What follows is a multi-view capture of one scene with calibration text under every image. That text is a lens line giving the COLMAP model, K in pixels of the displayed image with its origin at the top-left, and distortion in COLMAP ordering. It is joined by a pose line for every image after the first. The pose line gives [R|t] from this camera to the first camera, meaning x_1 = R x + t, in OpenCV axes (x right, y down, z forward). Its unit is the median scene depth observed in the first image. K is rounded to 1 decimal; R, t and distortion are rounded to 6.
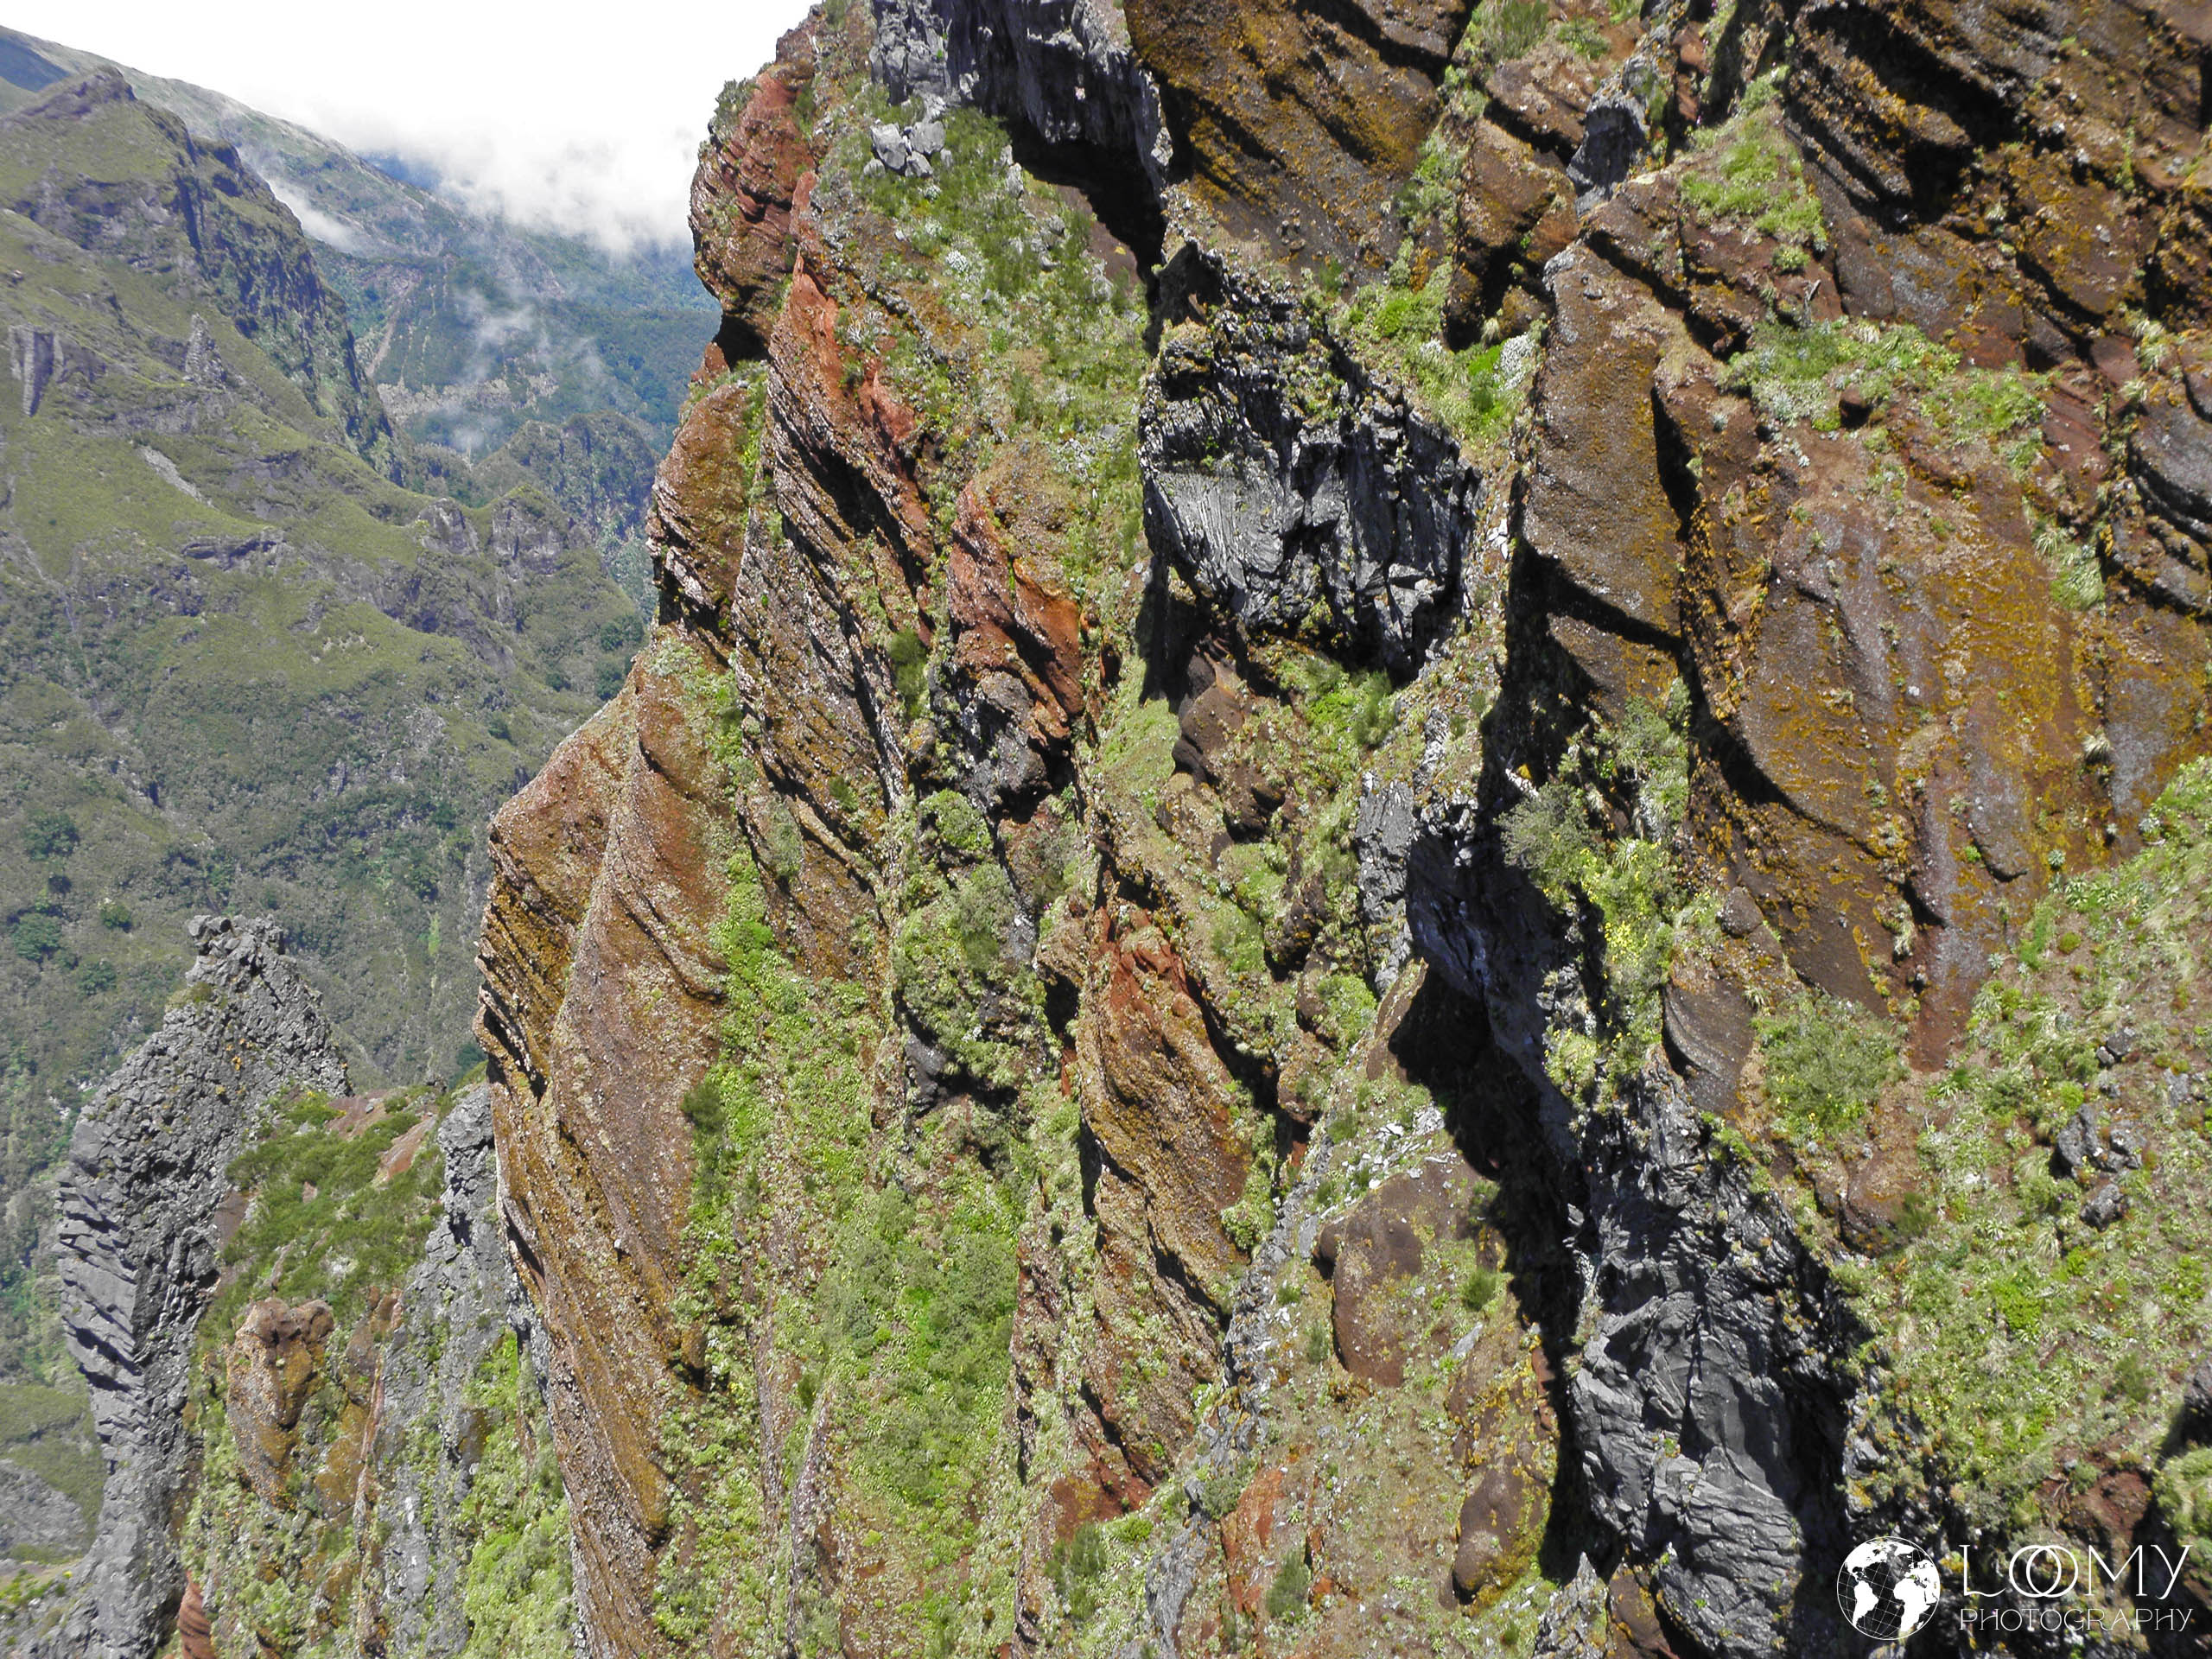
lens RADIAL K [[3206.8, 0, 1102.3], [0, 3206.8, 822.9], [0, 0, 1]] dist [0.202025, -0.506124]
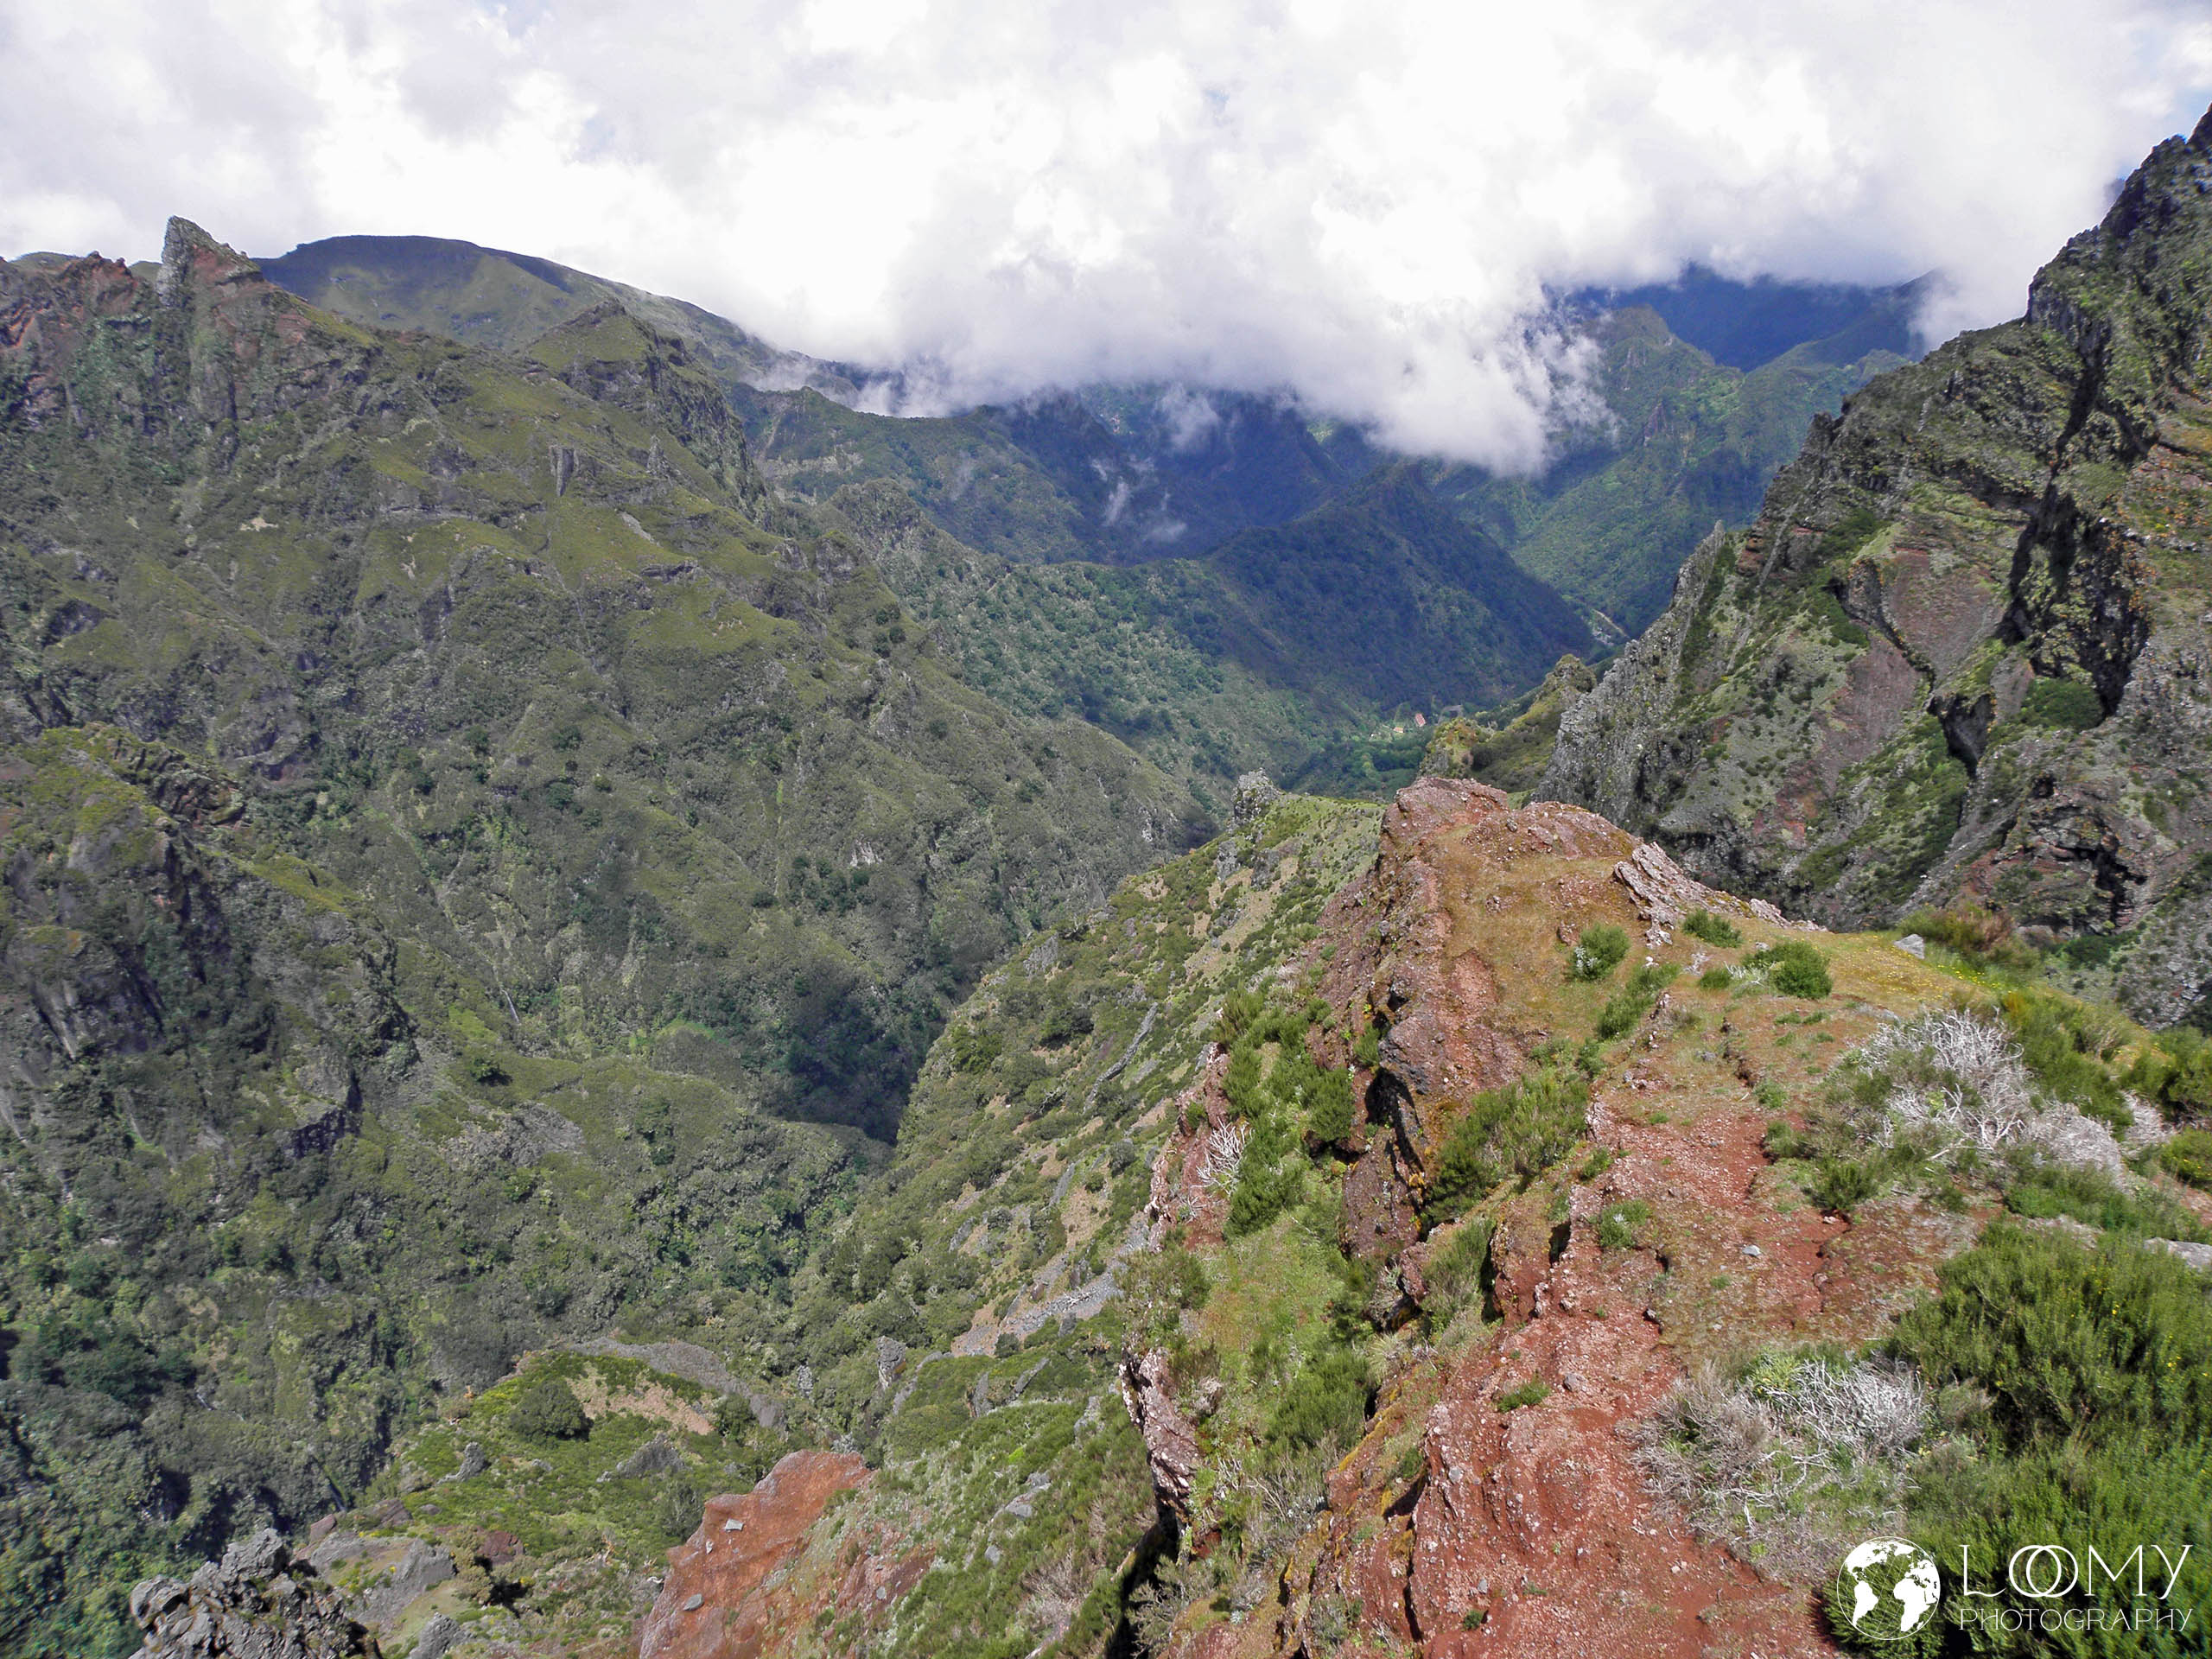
lens RADIAL K [[1697.3, 0, 1115.2], [0, 1697.3, 827.8], [0, 0, 1]] dist [-0.159615, 0.109527]
pose [[0.999658, 0.014093, -0.022040, -0.053851], [-0.012130, 0.996155, 0.086769, -0.290516], [0.023178, -0.086472, 0.995985, 0.987943]]
